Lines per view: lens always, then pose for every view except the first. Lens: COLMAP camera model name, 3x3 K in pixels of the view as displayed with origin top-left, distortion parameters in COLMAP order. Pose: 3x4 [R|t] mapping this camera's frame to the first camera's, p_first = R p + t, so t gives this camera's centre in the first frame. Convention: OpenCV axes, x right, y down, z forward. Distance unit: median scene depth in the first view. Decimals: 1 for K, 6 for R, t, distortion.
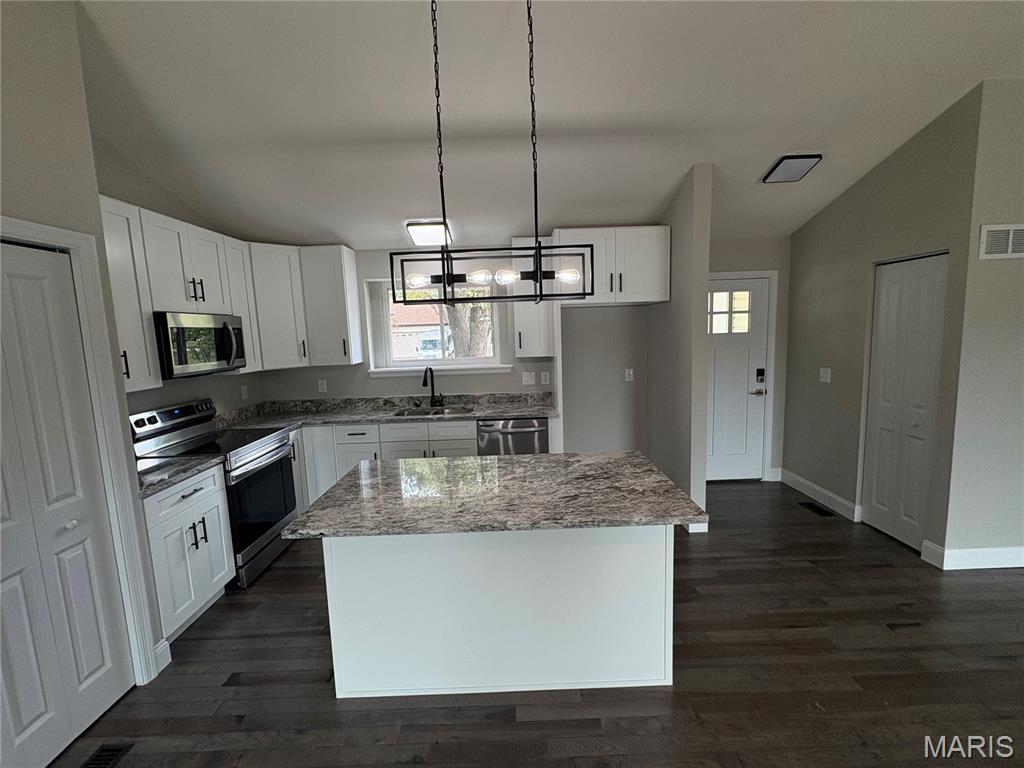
lens RADIAL K [[441.2, 0, 512.8], [0, 441.2, 384.1], [0, 0, 1]] dist [-0.000059, 0.000114]
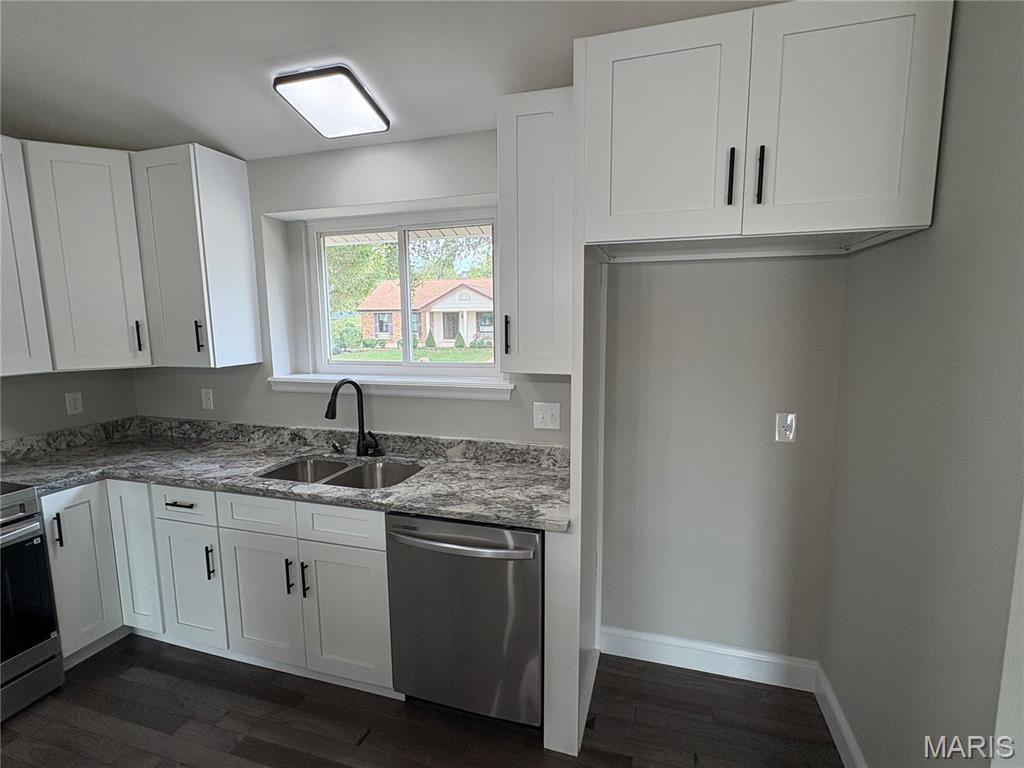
lens RADIAL K [[496.8, 0, 513.2], [0, 496.8, 385.4], [0, 0, 1]] dist [-0.002463, 0.001238]
pose [[0.953637, 0.065824, -0.293672, 0.186826], [-0.059974, 0.997782, 0.028892, -0.069450], [0.294923, -0.009940, 0.955469, 0.583820]]
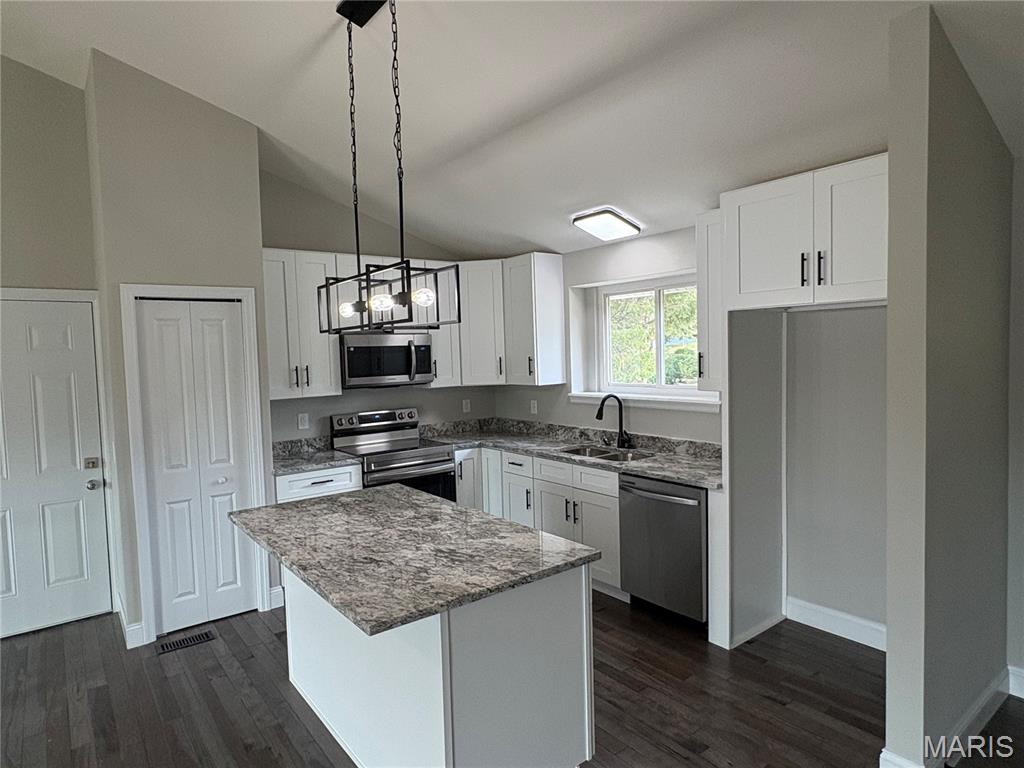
lens RADIAL K [[601.3, 0, 507.8], [0, 601.3, 383.7], [0, 0, 1]] dist [-0.006110, 0.002207]
pose [[0.607296, 0.060266, -0.792187, 0.609534], [-0.087608, 0.996118, 0.008620, -0.058783], [0.789631, 0.064167, 0.610218, 0.248527]]
